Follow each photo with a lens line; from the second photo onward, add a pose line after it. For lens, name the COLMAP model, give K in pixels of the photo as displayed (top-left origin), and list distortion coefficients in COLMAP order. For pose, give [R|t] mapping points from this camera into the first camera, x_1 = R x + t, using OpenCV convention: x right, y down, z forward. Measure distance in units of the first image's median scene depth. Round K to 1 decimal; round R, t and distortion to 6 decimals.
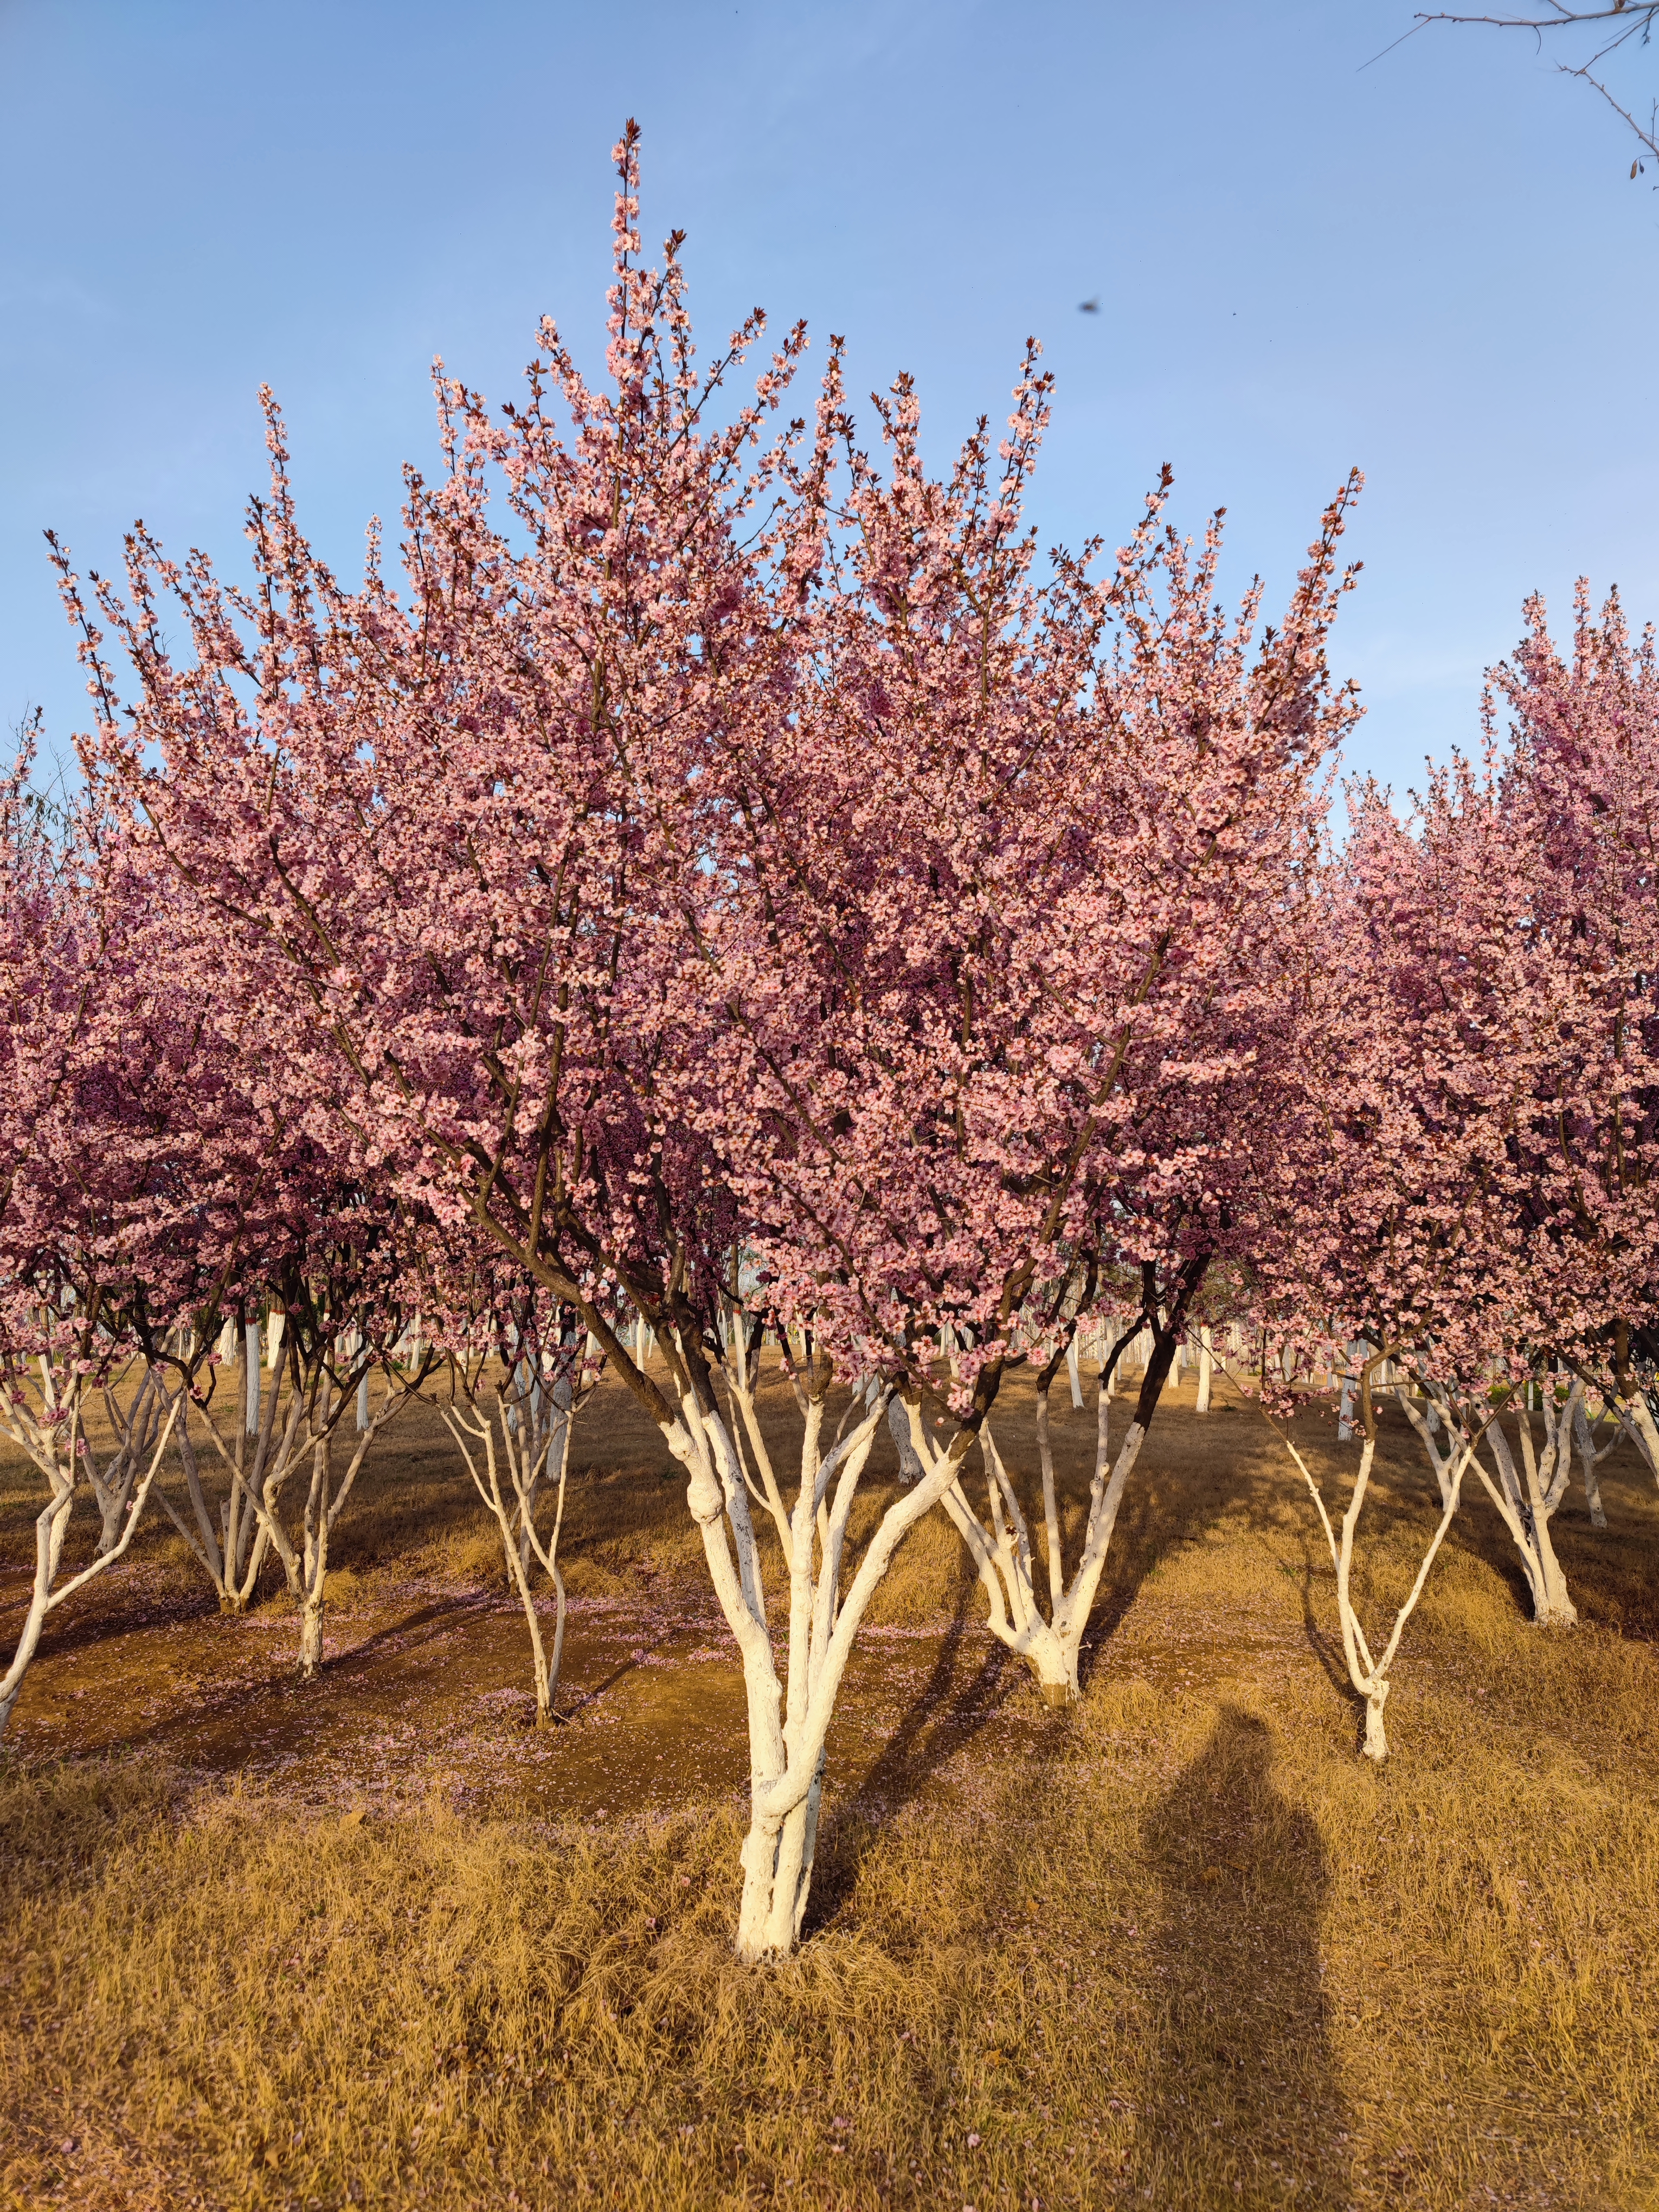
lens RADIAL K [[1443.0, 0, 768.2], [0, 1443.0, 1107.6], [0, 0, 1]] dist [0.136966, -0.000044]
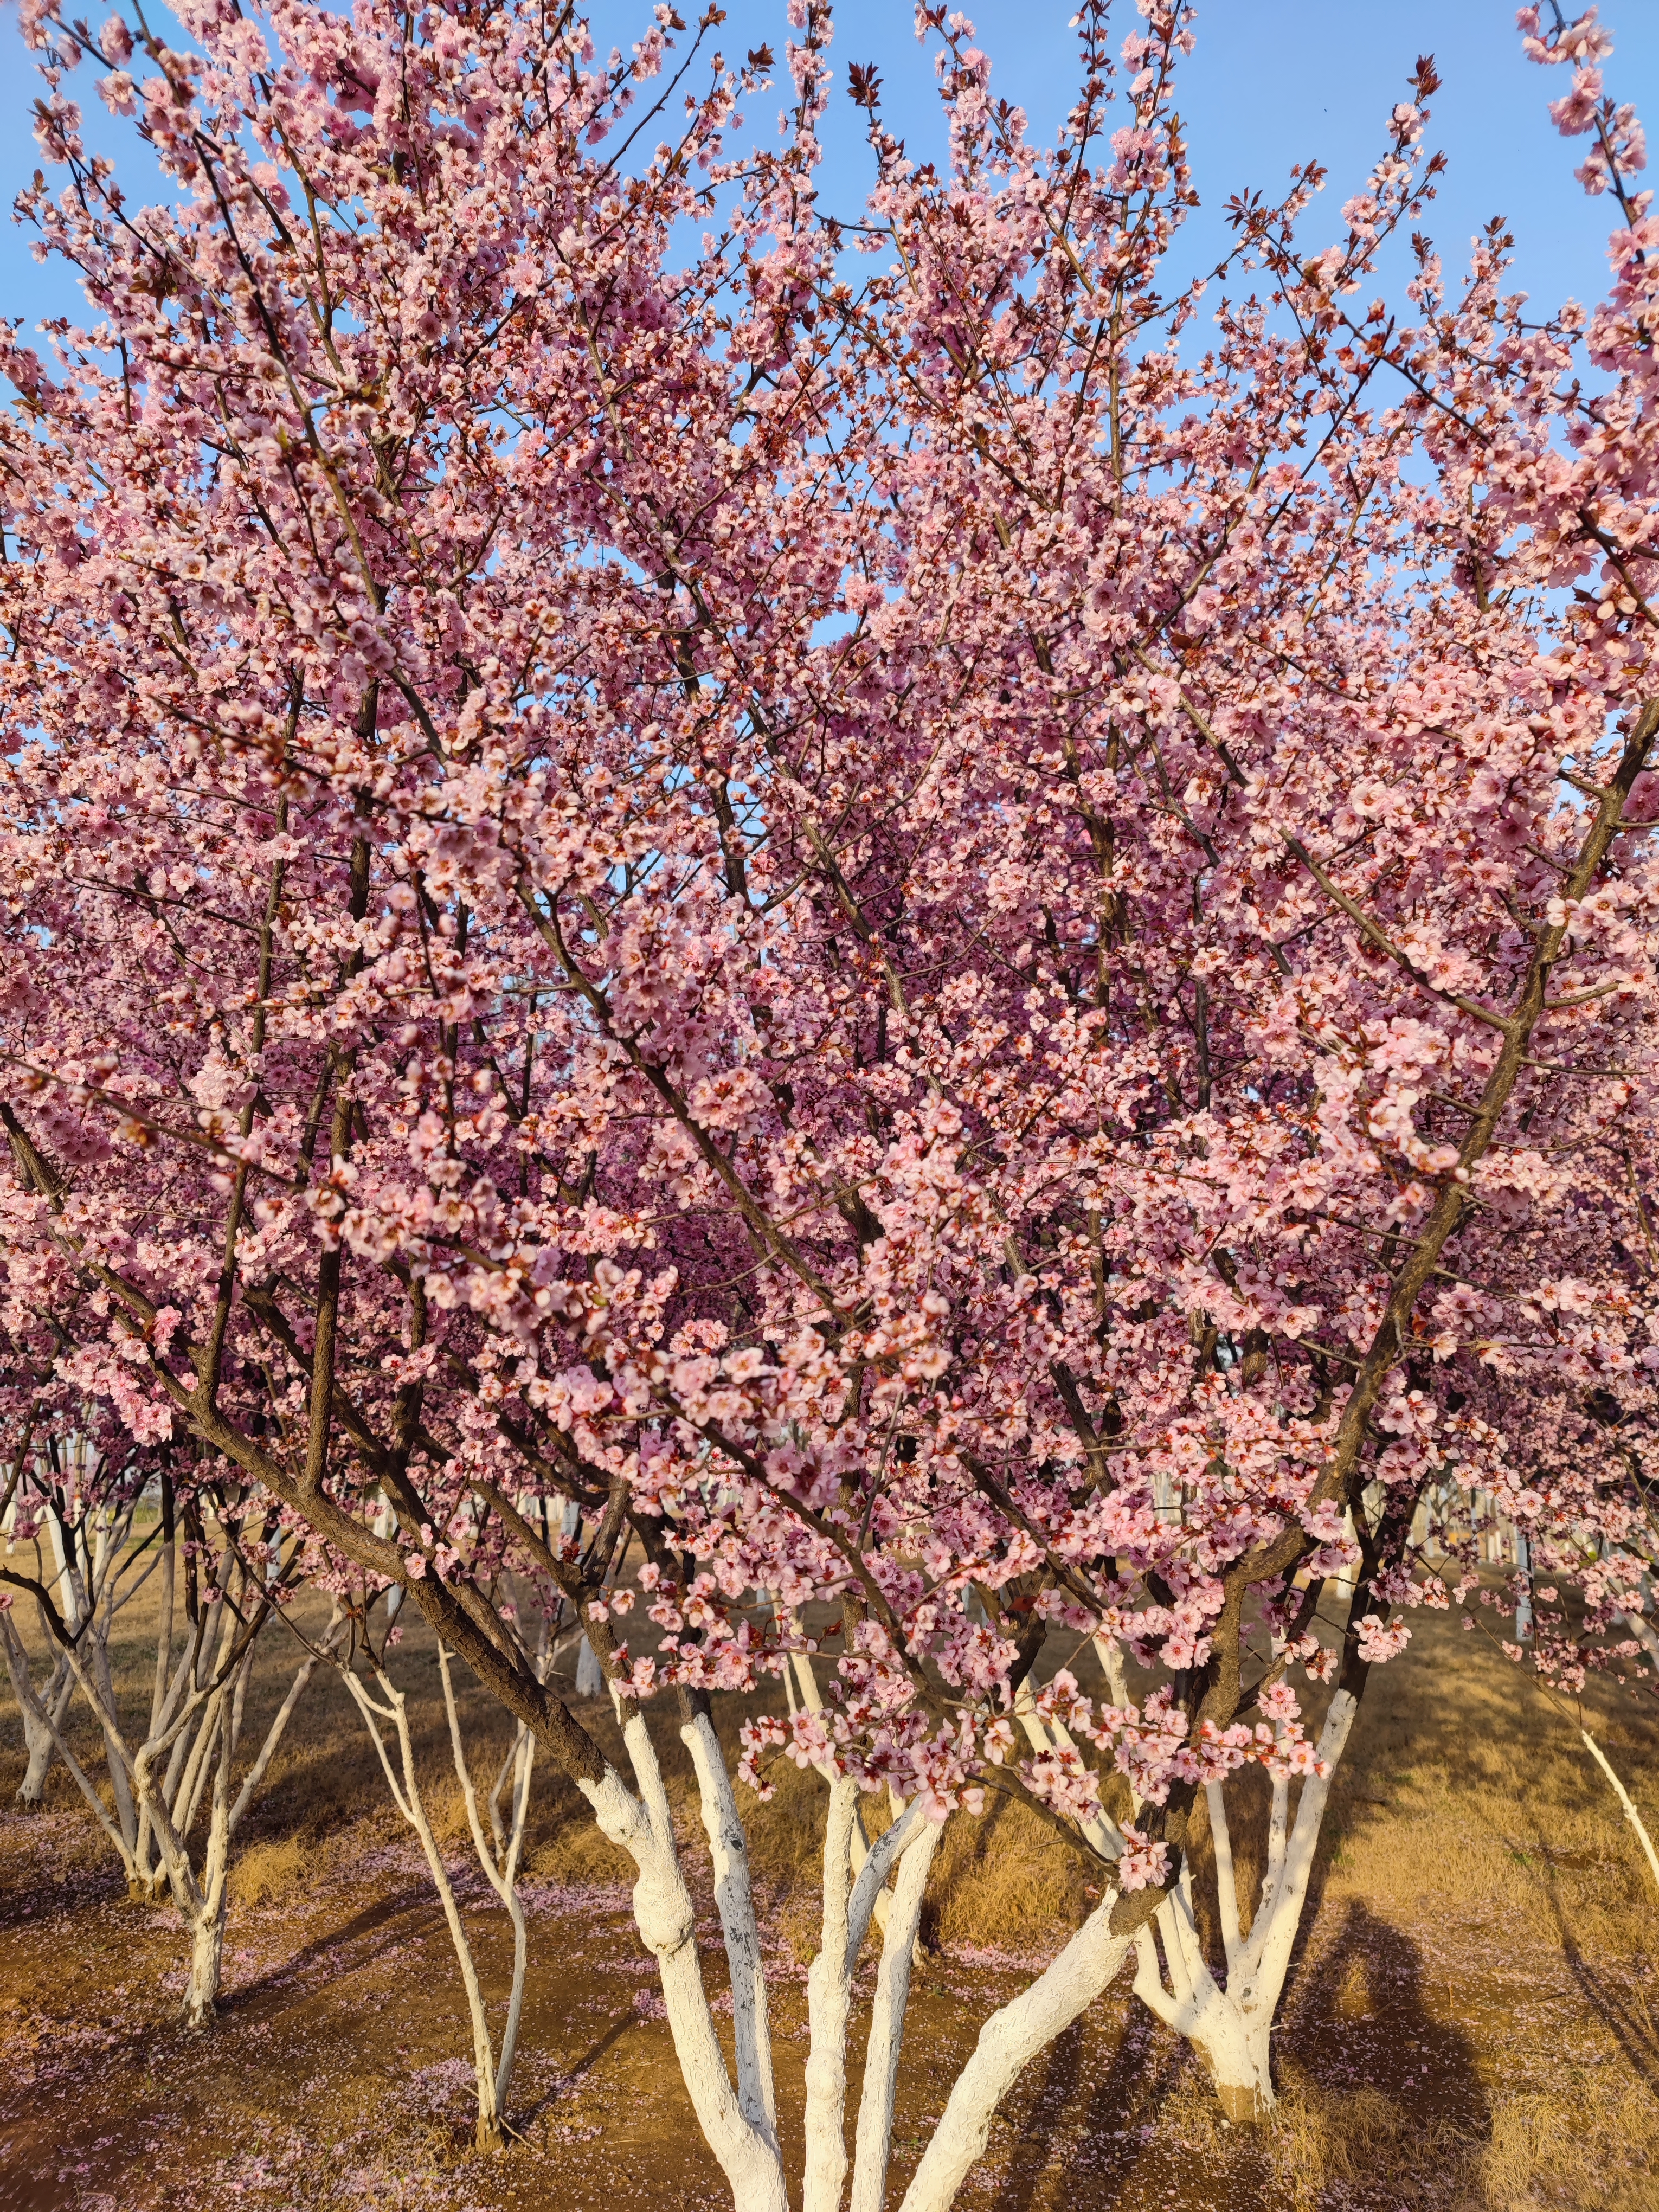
lens RADIAL K [[1409.5, 0, 770.5], [0, 1409.5, 1079.3], [0, 0, 1]] dist [0.073758, -0.057401]
pose [[0.998228, -0.016638, -0.057127, 0.026059], [0.009551, 0.992465, -0.122155, 0.008983], [0.058729, 0.121393, 0.990866, 0.284612]]
